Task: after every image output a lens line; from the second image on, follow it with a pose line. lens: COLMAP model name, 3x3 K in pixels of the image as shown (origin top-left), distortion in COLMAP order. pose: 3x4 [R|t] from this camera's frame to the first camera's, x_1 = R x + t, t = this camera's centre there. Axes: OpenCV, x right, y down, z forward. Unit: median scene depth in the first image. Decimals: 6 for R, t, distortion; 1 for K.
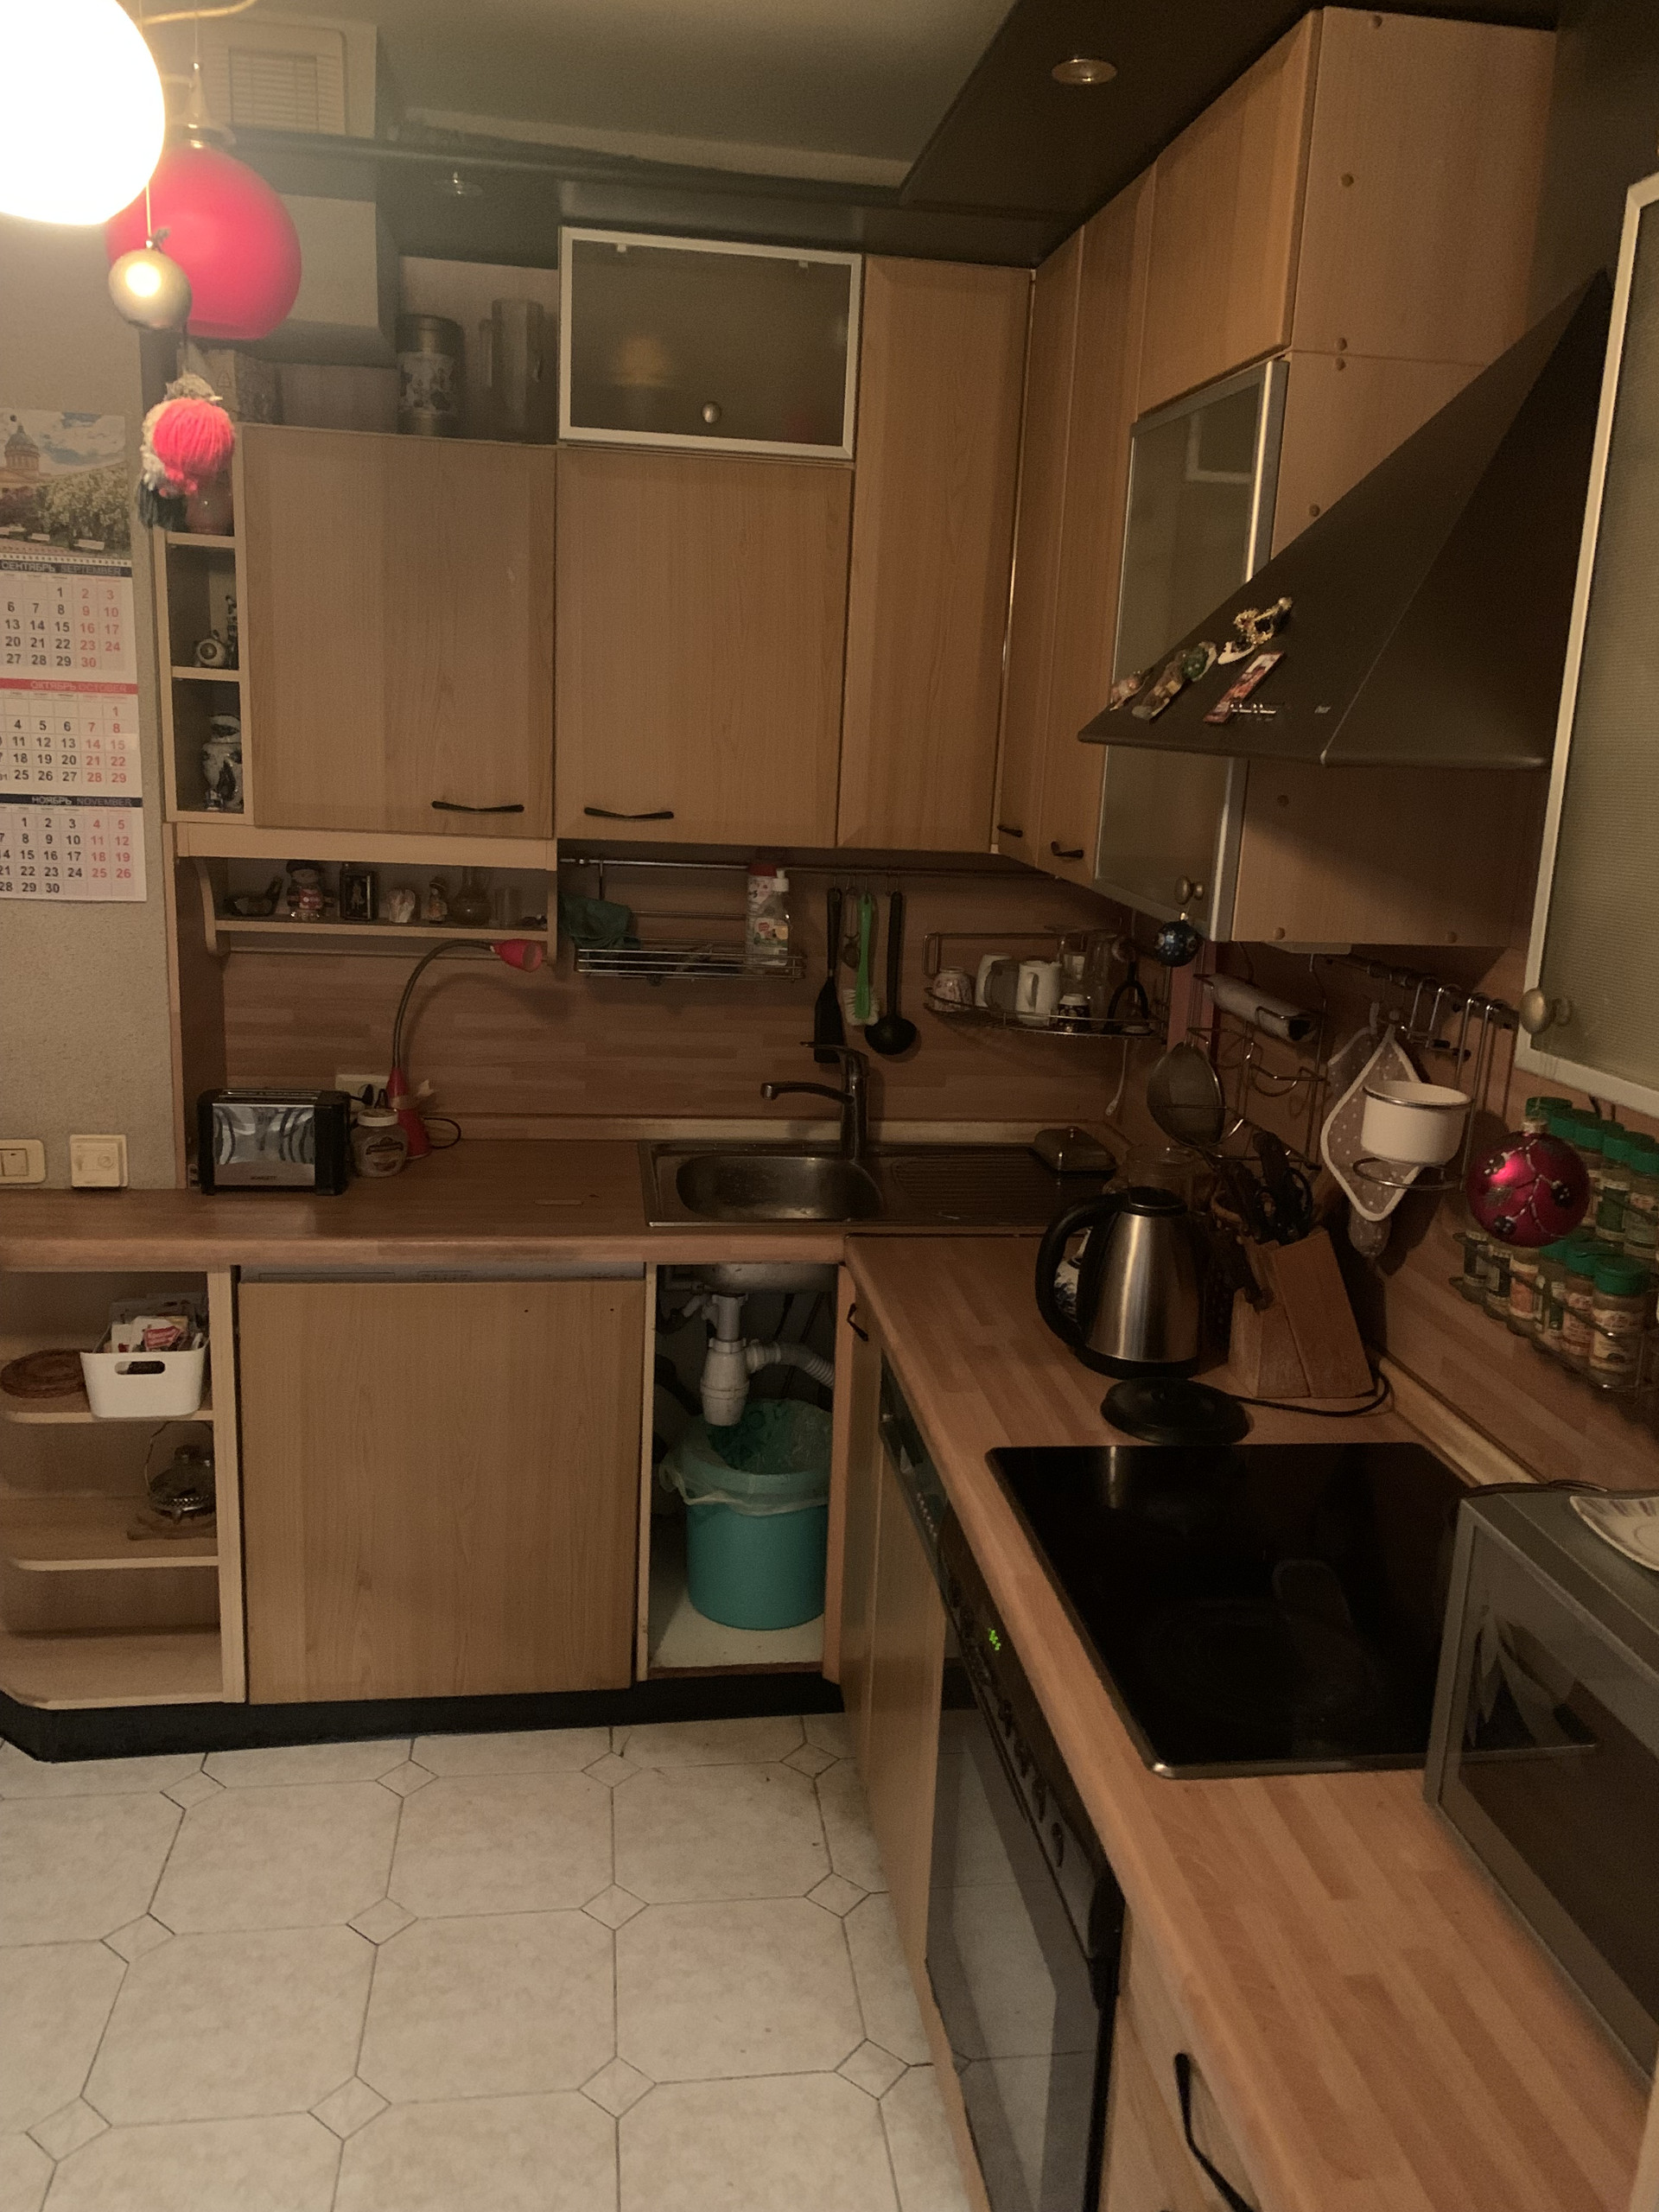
lens RADIAL K [[1690.0, 0, 796.7], [0, 1690.0, 1097.2], [0, 0, 1]] dist [0.001263, -0.001722]
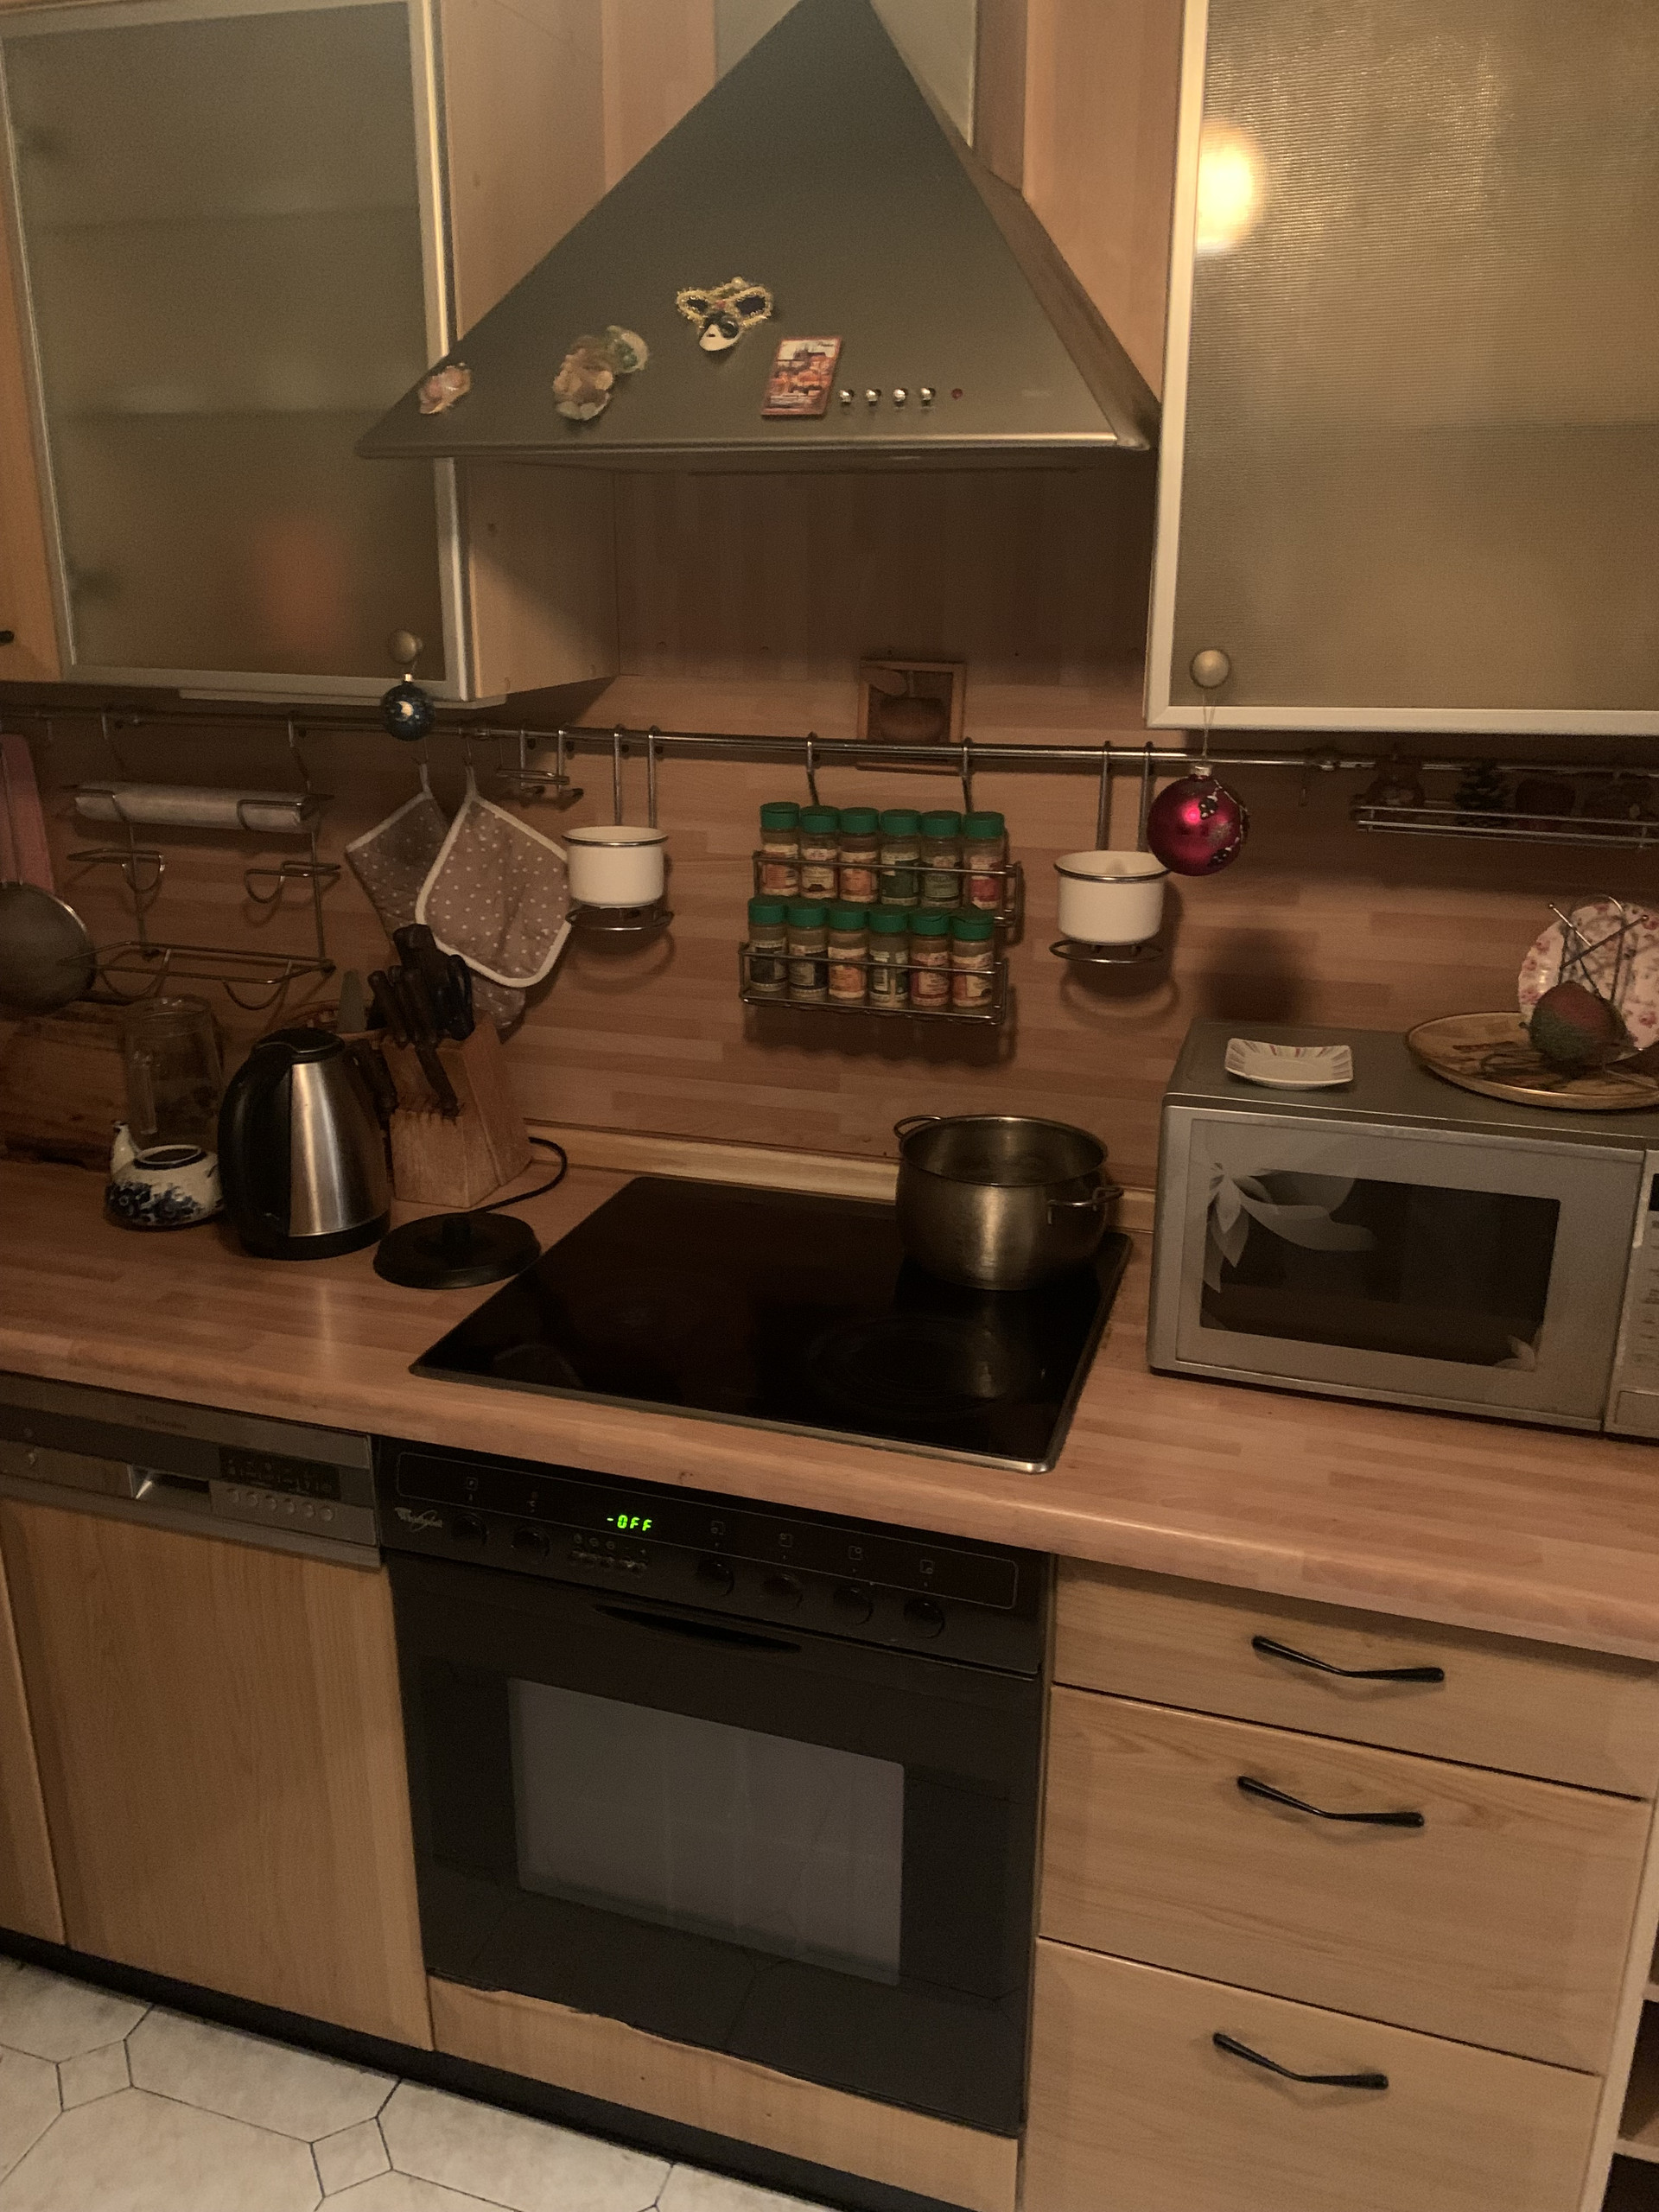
lens RADIAL K [[1690.0, 0, 796.7], [0, 1690.0, 1097.2], [0, 0, 1]] dist [0.001263, -0.001722]
pose [[0.413749, -0.318784, 0.852754, -0.441103], [0.219656, 0.943972, 0.246308, -0.070812], [-0.883495, 0.085403, 0.460590, 0.428441]]
